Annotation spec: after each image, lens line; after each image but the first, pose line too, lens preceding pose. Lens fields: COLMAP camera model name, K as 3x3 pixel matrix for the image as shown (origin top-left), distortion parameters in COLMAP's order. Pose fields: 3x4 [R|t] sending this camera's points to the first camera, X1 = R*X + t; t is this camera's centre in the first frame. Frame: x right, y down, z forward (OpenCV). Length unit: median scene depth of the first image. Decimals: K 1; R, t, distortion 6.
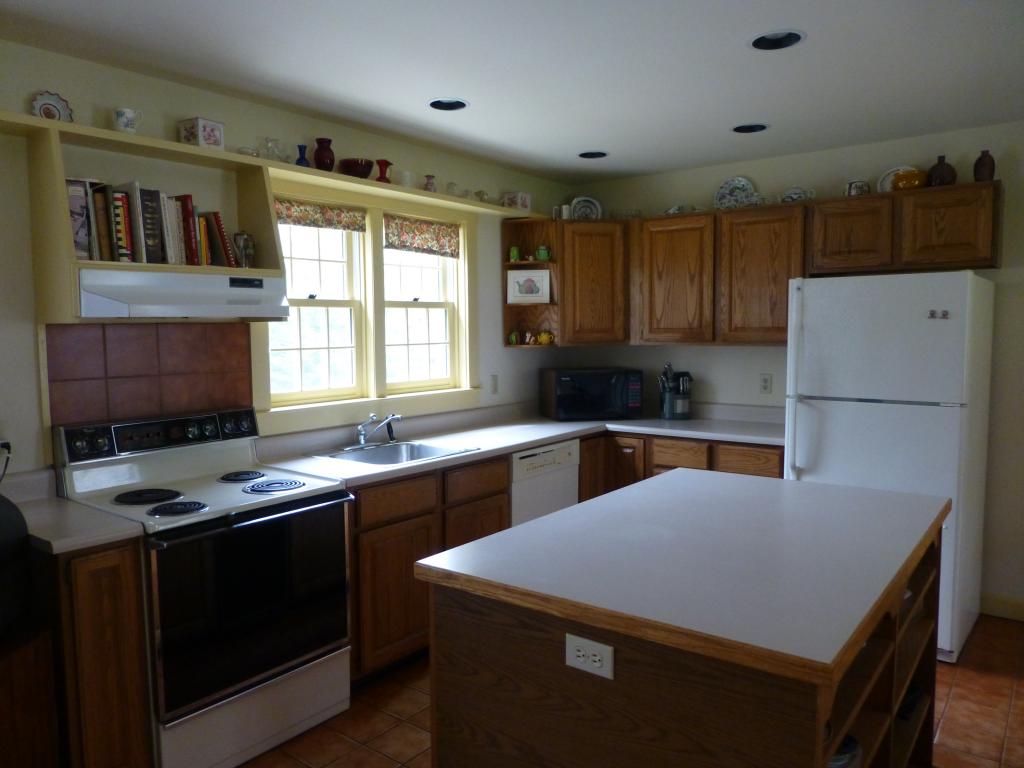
lens RADIAL K [[734.0, 0, 503.5], [0, 734.0, 383.5], [0, 0, 1]] dist [0.003968, 0.001160]
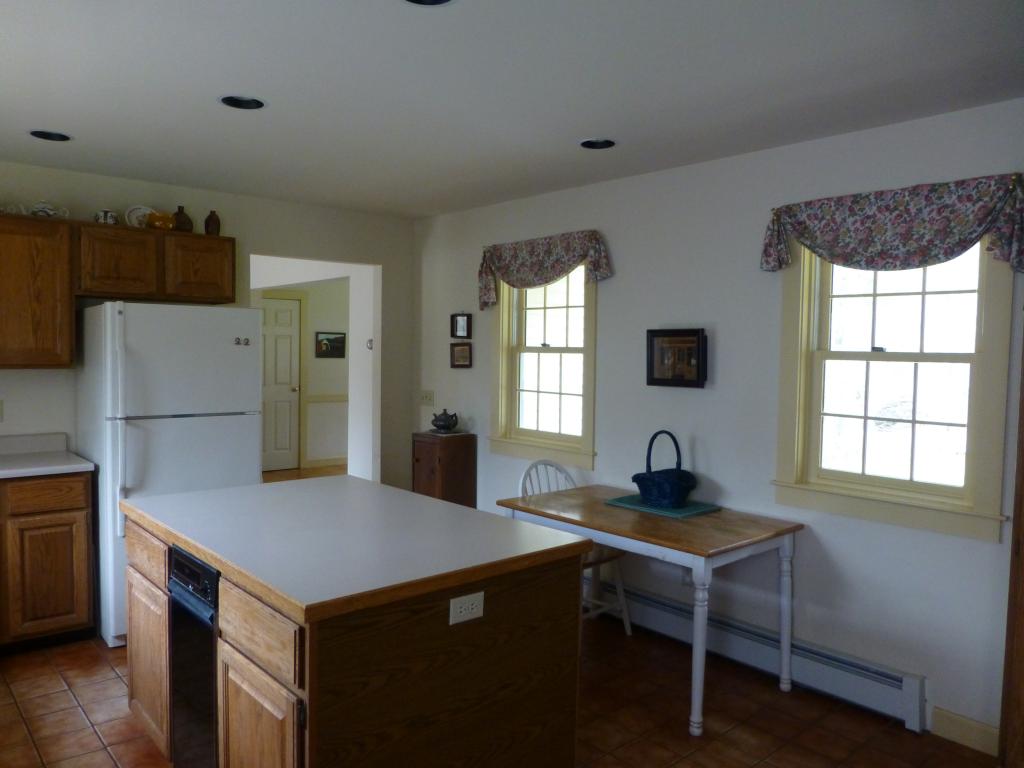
lens RADIAL K [[734.0, 0, 503.5], [0, 734.0, 383.5], [0, 0, 1]] dist [0.003968, 0.001160]
pose [[0.188636, -0.044372, 0.981044, -0.488709], [0.059137, 0.997679, 0.033754, -0.032486], [-0.980265, 0.051648, 0.190822, 0.276145]]
